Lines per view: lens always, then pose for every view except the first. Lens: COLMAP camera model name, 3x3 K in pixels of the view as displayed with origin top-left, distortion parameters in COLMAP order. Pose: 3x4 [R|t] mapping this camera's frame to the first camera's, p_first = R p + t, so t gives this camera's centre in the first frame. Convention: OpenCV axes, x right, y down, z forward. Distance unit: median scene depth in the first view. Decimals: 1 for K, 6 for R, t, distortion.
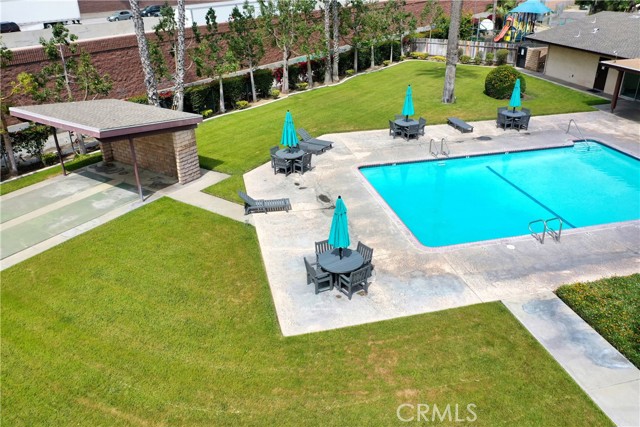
lens RADIAL K [[521.3, 0, 335.9], [0, 521.3, 211.4], [0, 0, 1]] dist [-0.006948, -0.000999]
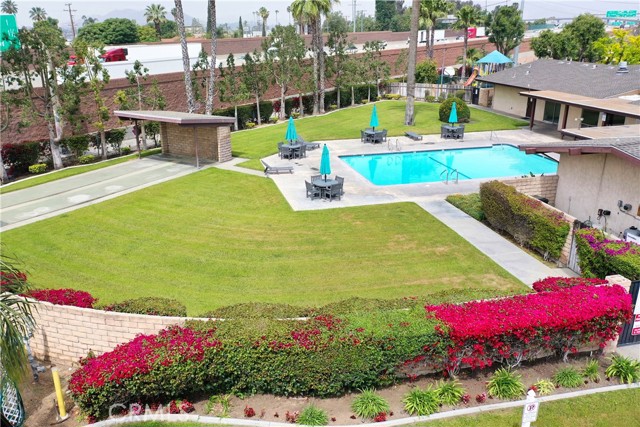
lens RADIAL K [[591.0, 0, 320.0], [0, 591.0, 213.5], [0, 0, 1]] dist [-0.000907, -0.002259]
pose [[0.999996, 0.002050, -0.002164, -0.002152], [-0.002310, 0.991792, -0.127839, 0.200014], [0.001885, 0.127843, 0.991793, -0.434947]]
